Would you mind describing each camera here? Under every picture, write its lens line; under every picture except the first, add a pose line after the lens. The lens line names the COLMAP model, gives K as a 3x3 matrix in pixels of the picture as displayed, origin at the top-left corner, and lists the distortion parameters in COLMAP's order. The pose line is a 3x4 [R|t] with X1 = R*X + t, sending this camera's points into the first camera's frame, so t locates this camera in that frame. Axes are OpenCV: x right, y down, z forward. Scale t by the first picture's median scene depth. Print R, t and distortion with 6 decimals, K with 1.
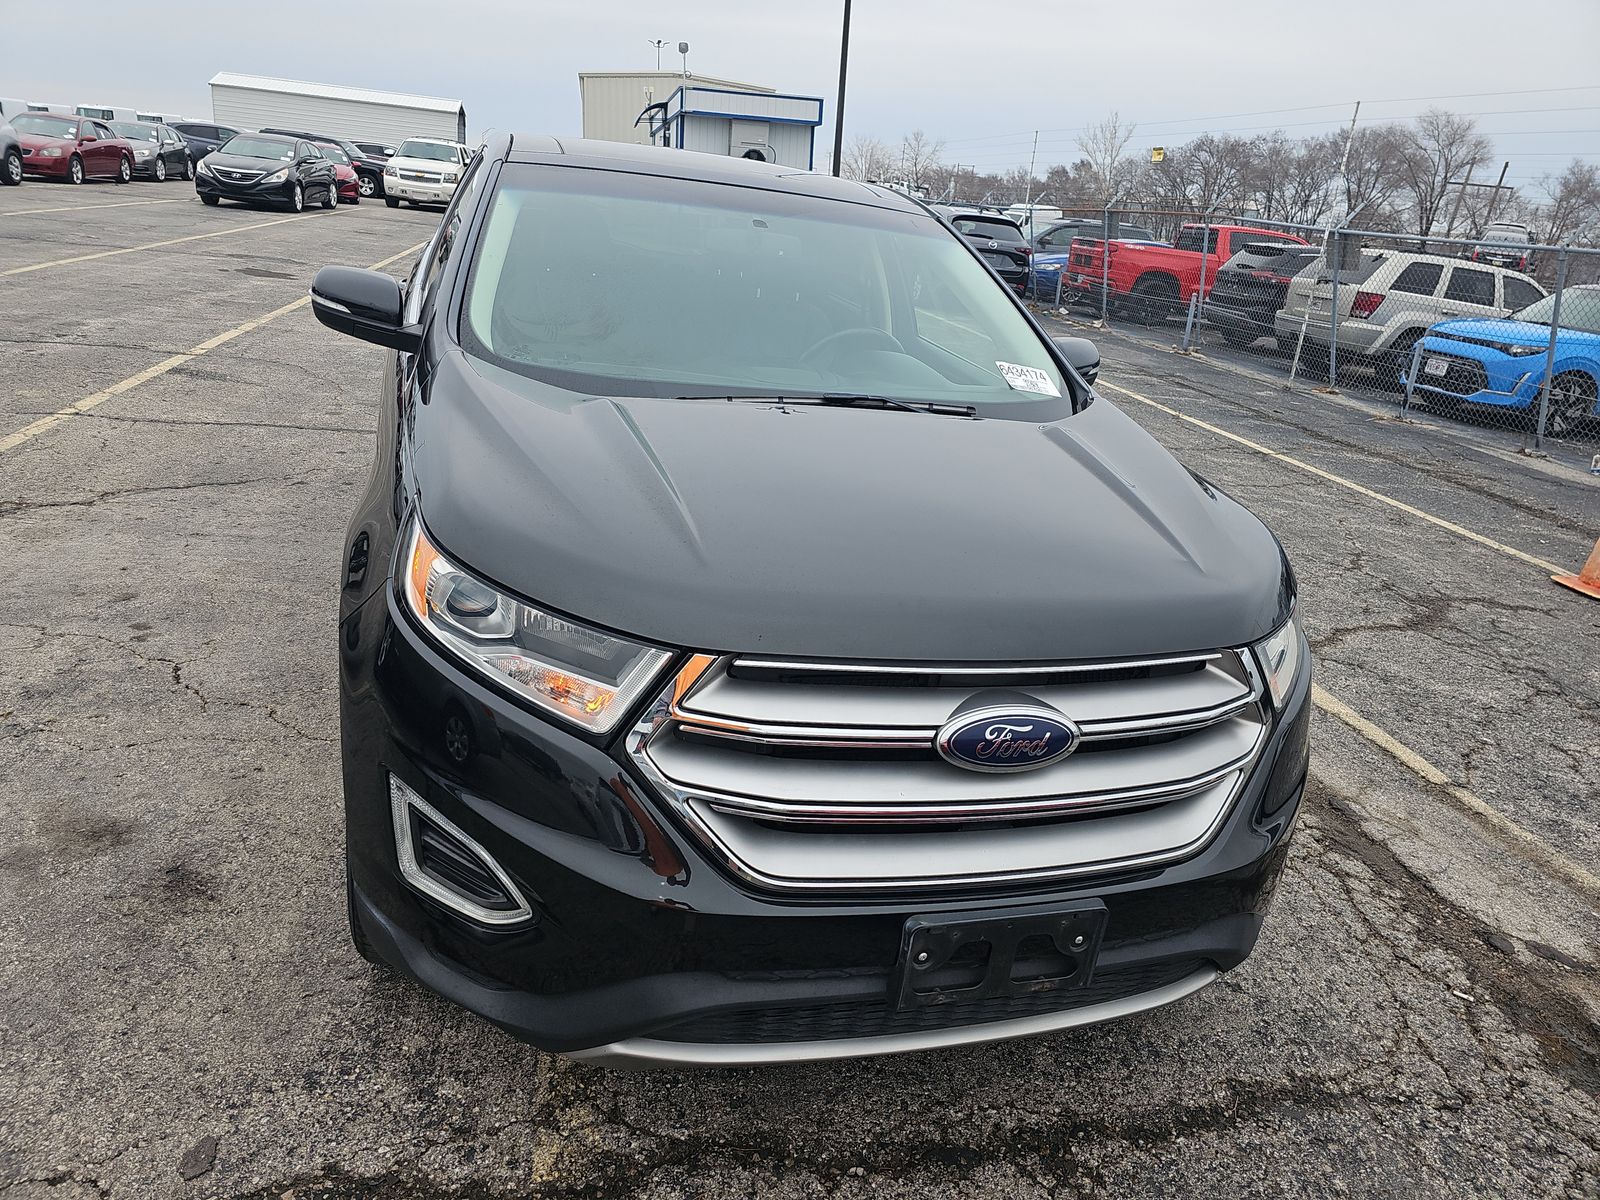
lens RADIAL K [[1106.9, 0, 798.5], [0, 1106.9, 596.6], [0, 0, 1]] dist [0.058432, -0.059344]
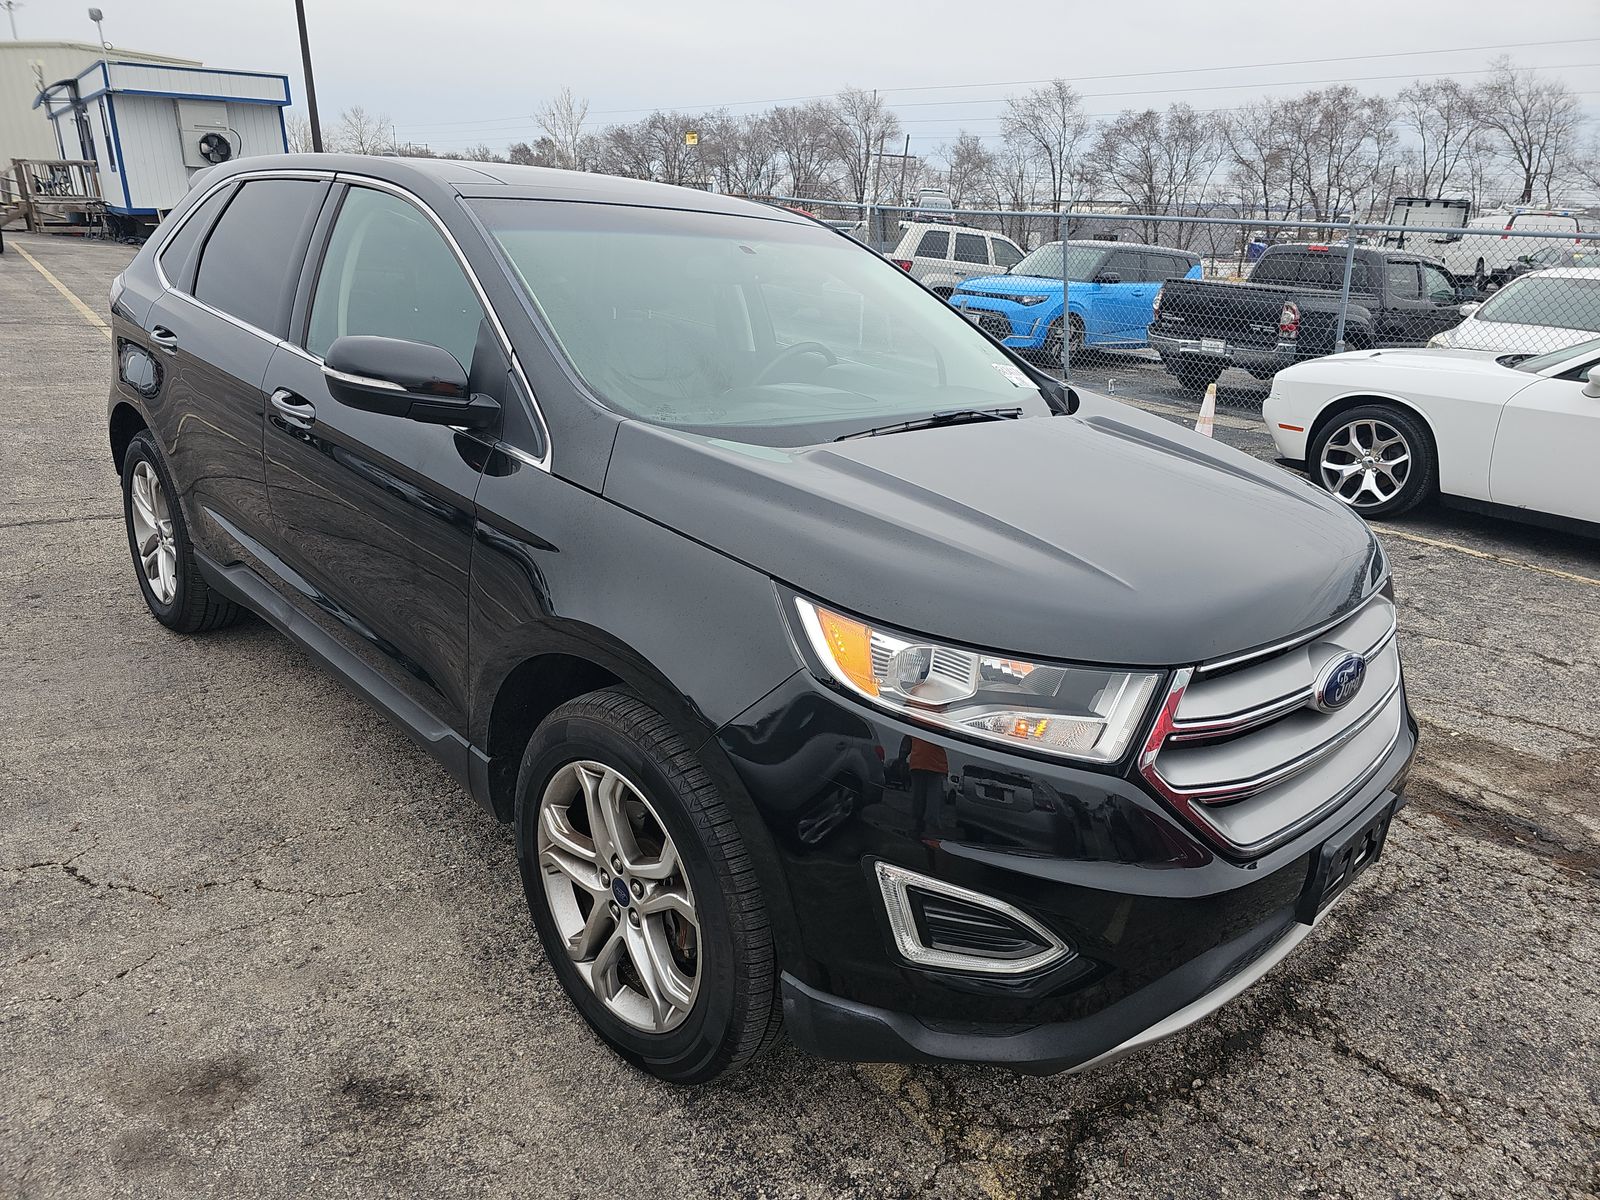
lens RADIAL K [[1108.7, 0, 797.0], [0, 1108.7, 611.2], [0, 0, 1]] dist [0.054108, -0.054682]
pose [[0.877831, -0.203949, 0.433379, -0.150376], [0.189492, 0.978871, 0.076833, -0.027201], [-0.439893, 0.014675, 0.897931, 0.029317]]
